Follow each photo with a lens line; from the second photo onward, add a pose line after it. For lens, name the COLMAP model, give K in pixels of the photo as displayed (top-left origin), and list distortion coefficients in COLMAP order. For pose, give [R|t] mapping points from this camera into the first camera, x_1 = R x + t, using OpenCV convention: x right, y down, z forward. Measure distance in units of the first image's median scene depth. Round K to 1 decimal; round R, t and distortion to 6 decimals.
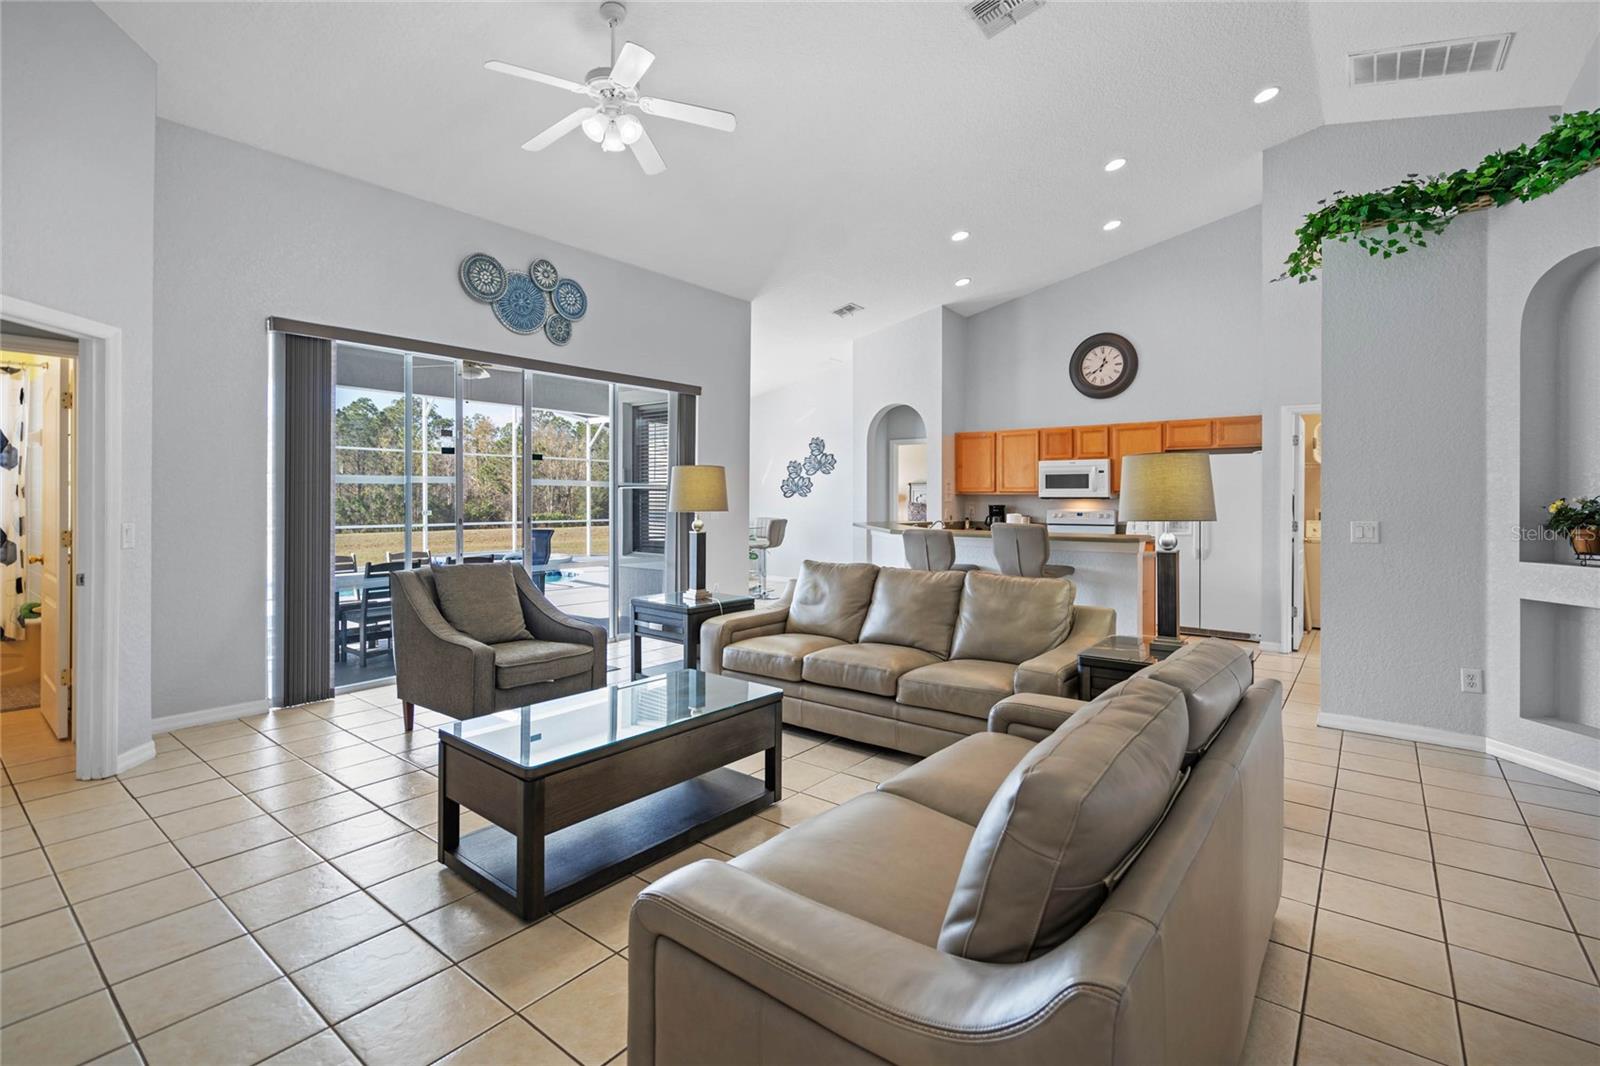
lens RADIAL K [[730.0, 0, 800.9], [0, 730.0, 501.7], [0, 0, 1]] dist [-0.006059, 0.001240]
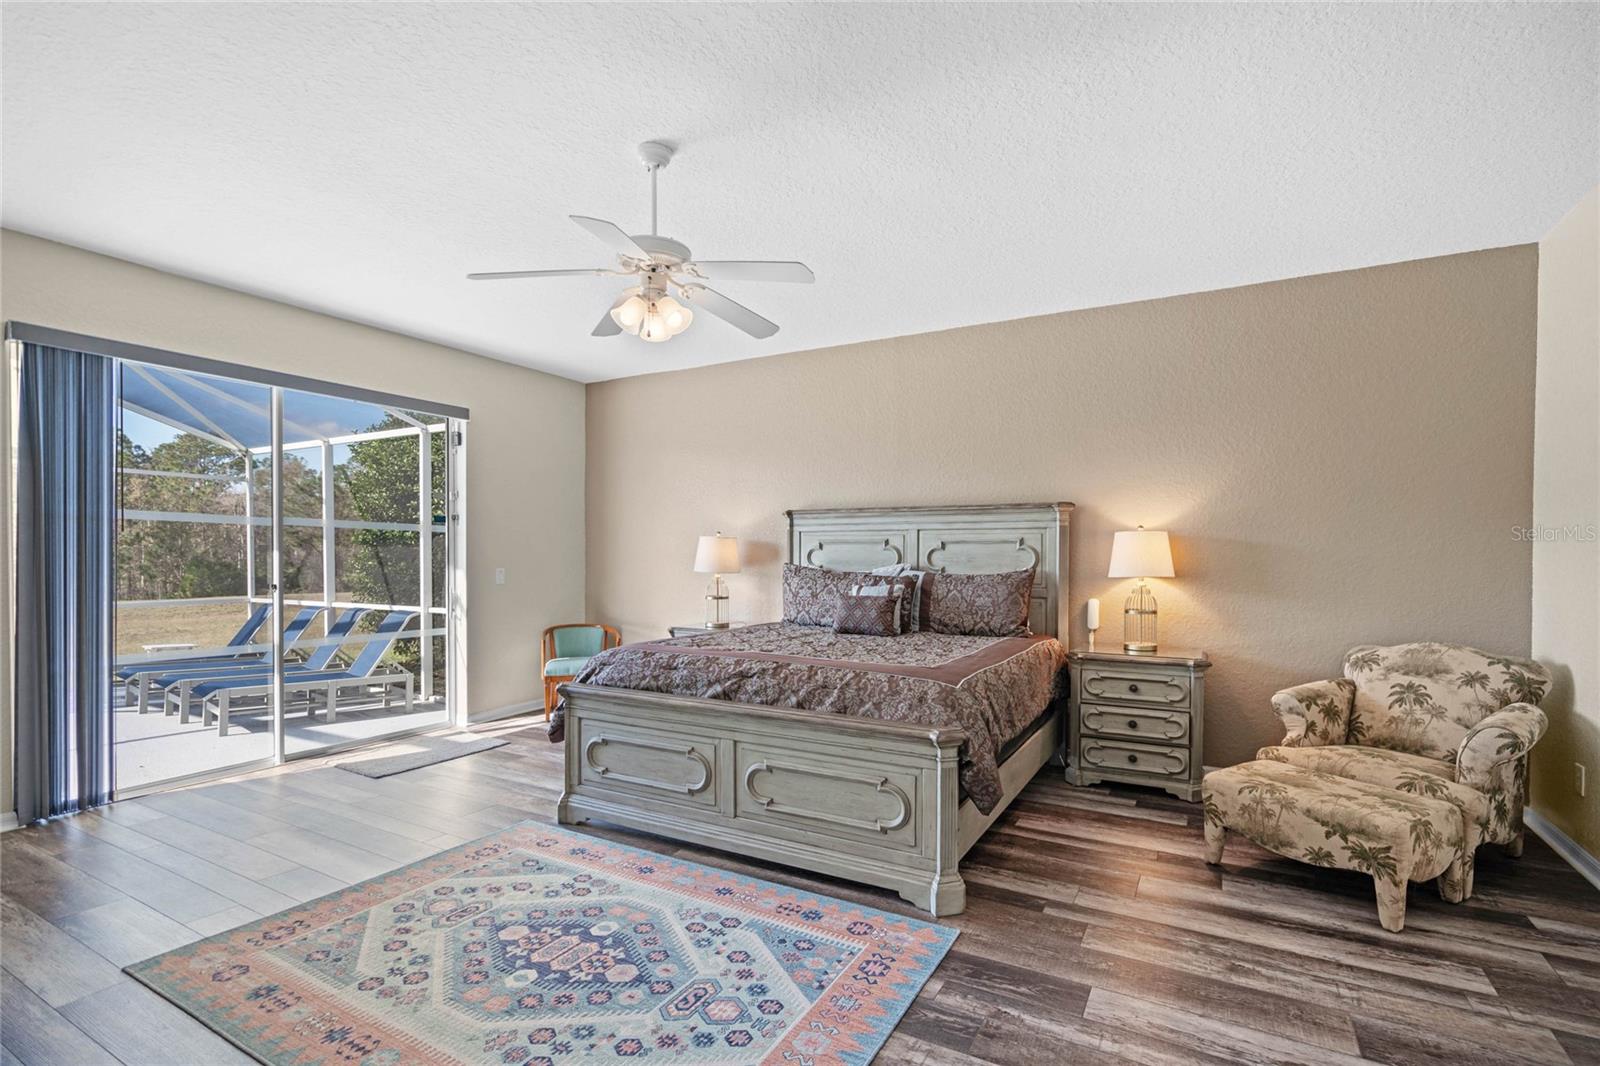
lens RADIAL K [[730.0, 0, 817.8], [0, 730.0, 569.8], [0, 0, 1]] dist [-0.006059, 0.001240]
pose [[0.985761, -0.002903, 0.168126, 0.197224], [-0.001056, 0.999724, 0.023451, -0.007543], [-0.168148, -0.023295, 0.985486, 1.240472]]
